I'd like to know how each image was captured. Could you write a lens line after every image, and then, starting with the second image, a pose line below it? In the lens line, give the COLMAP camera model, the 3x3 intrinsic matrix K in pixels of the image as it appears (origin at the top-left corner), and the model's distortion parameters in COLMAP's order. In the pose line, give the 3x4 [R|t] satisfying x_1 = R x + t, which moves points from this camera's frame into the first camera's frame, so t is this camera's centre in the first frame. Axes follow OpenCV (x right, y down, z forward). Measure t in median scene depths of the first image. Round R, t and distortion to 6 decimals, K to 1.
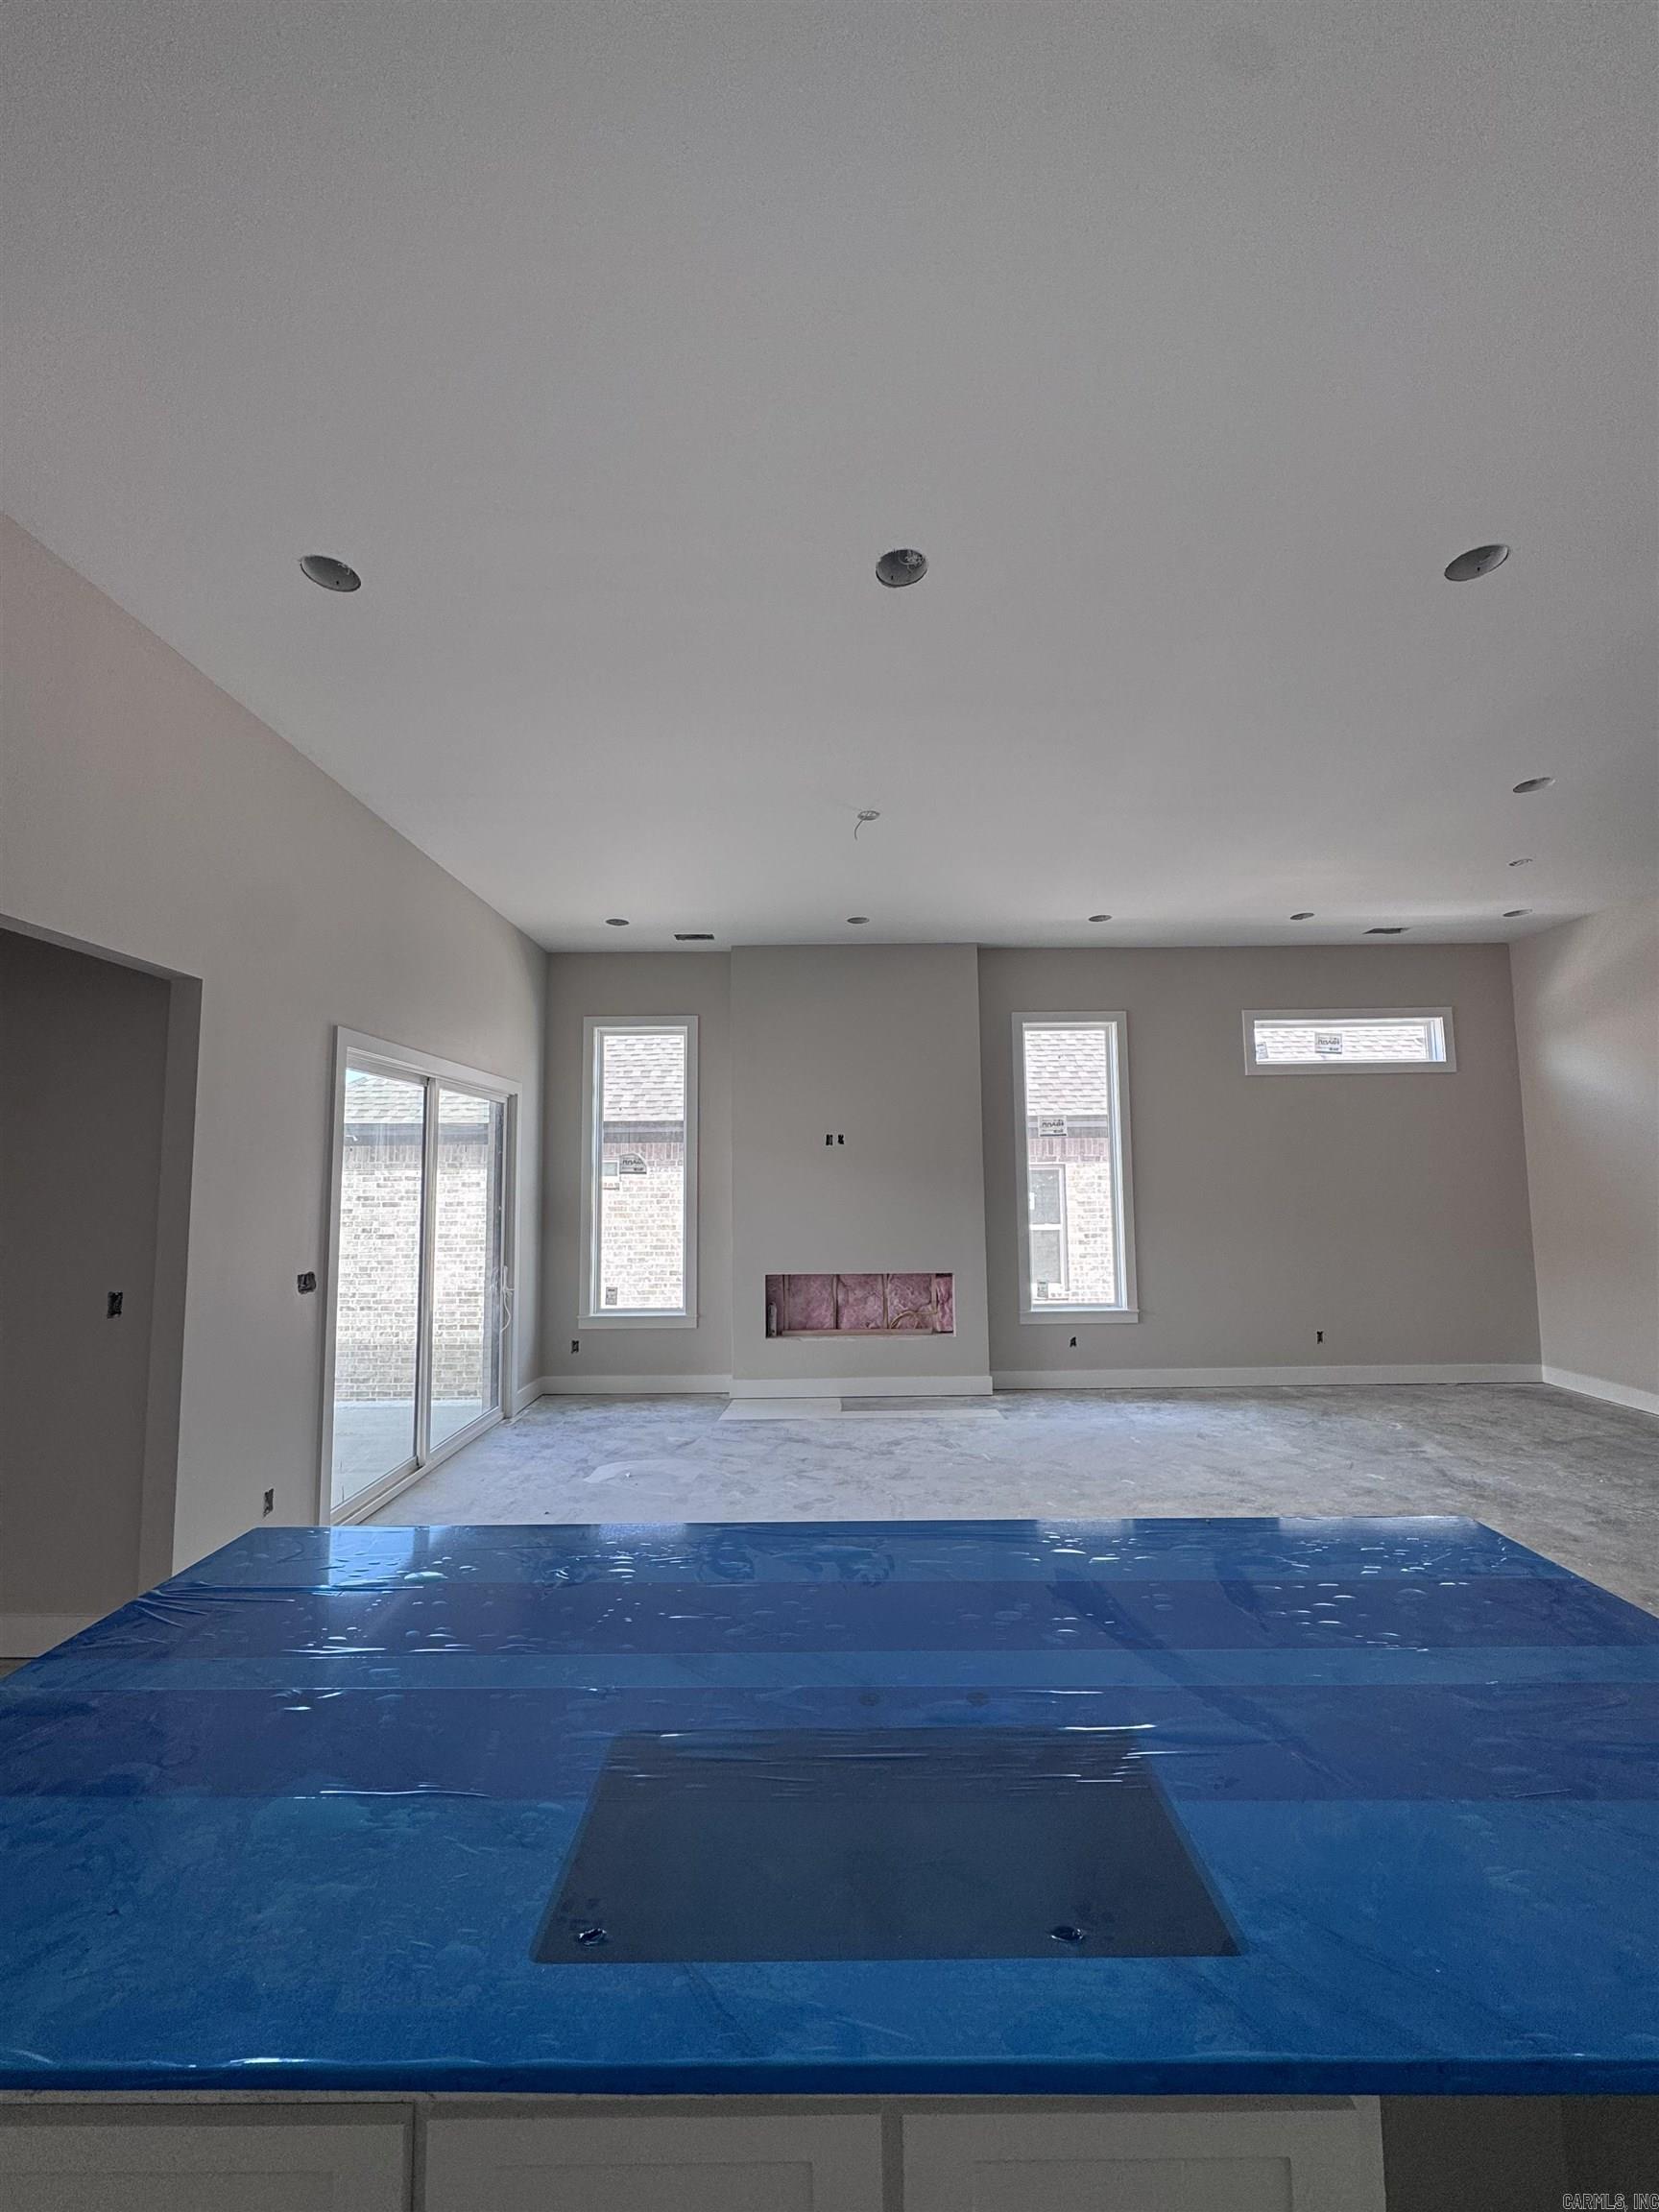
lens RADIAL K [[877.8, 0, 836.0], [0, 877.8, 1106.8], [0, 0, 1]] dist [-0.004991, 0.001130]
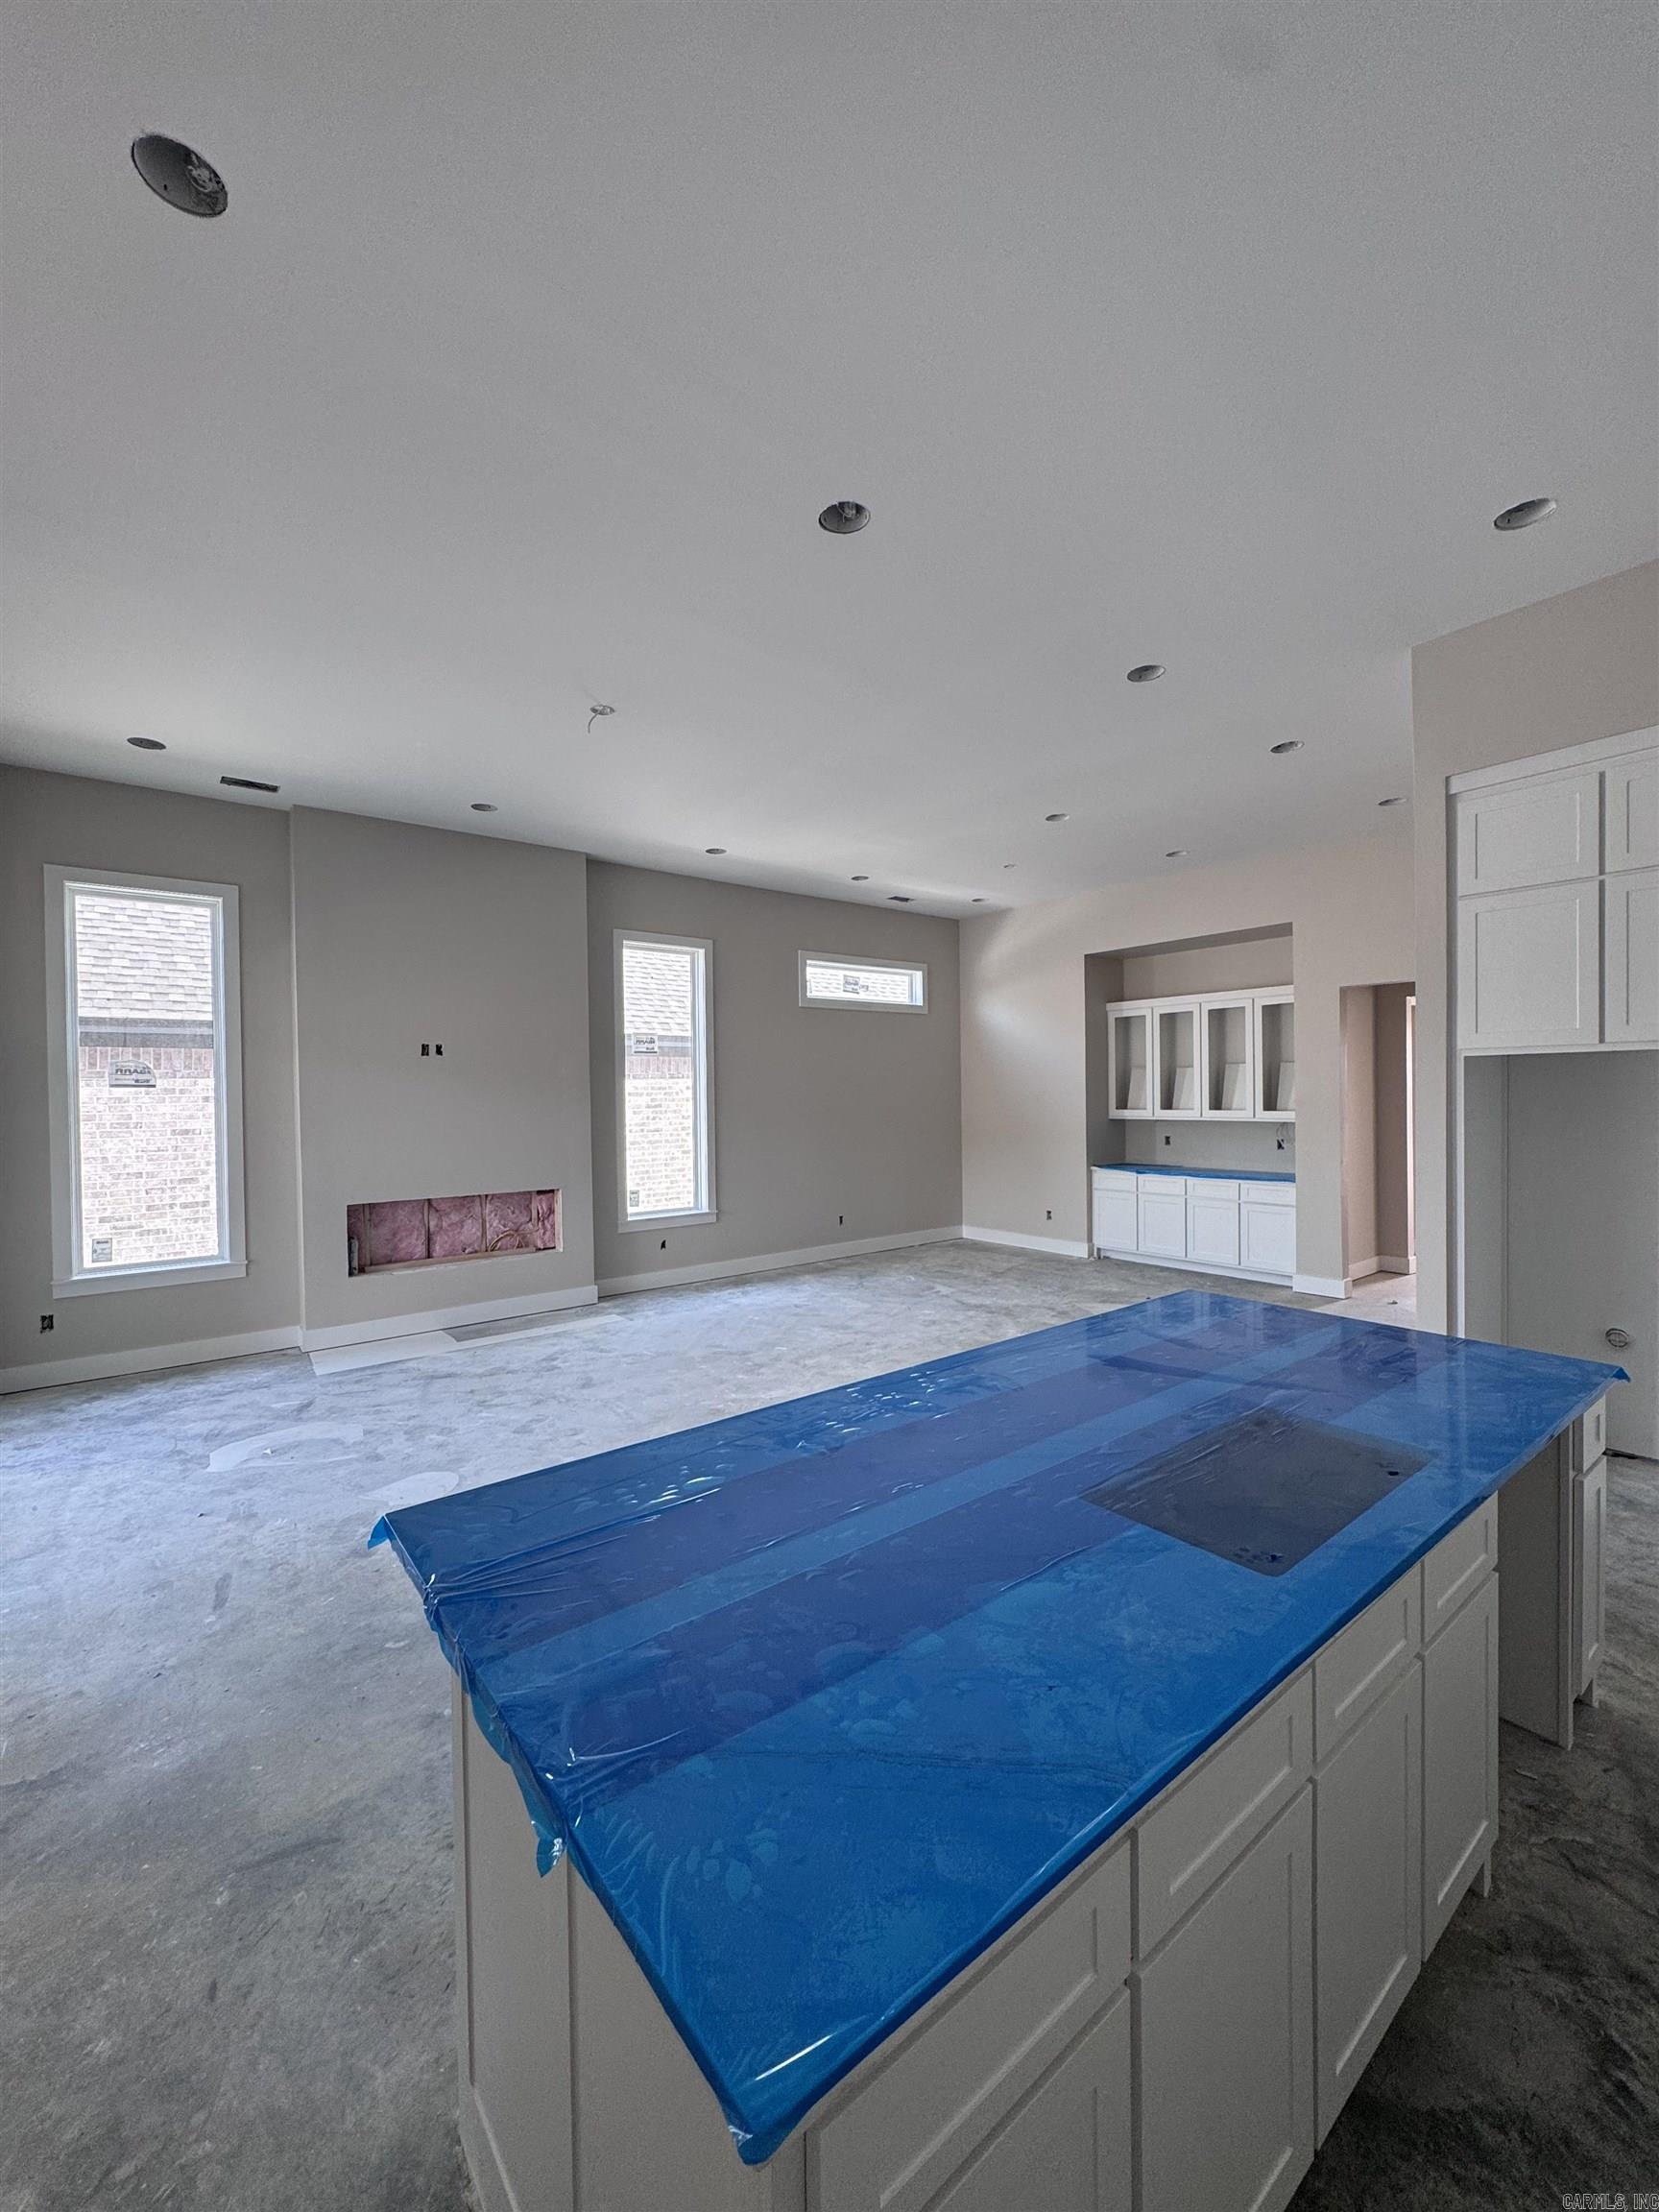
lens RADIAL K [[877.8, 0, 835.4], [0, 877.8, 1107.4], [0, 0, 1]] dist [-0.004991, 0.001130]
pose [[0.781652, -0.009304, 0.623645, -0.238467], [-0.048177, 0.996001, 0.075242, 0.008456], [-0.621851, -0.088858, 0.778078, 0.043503]]
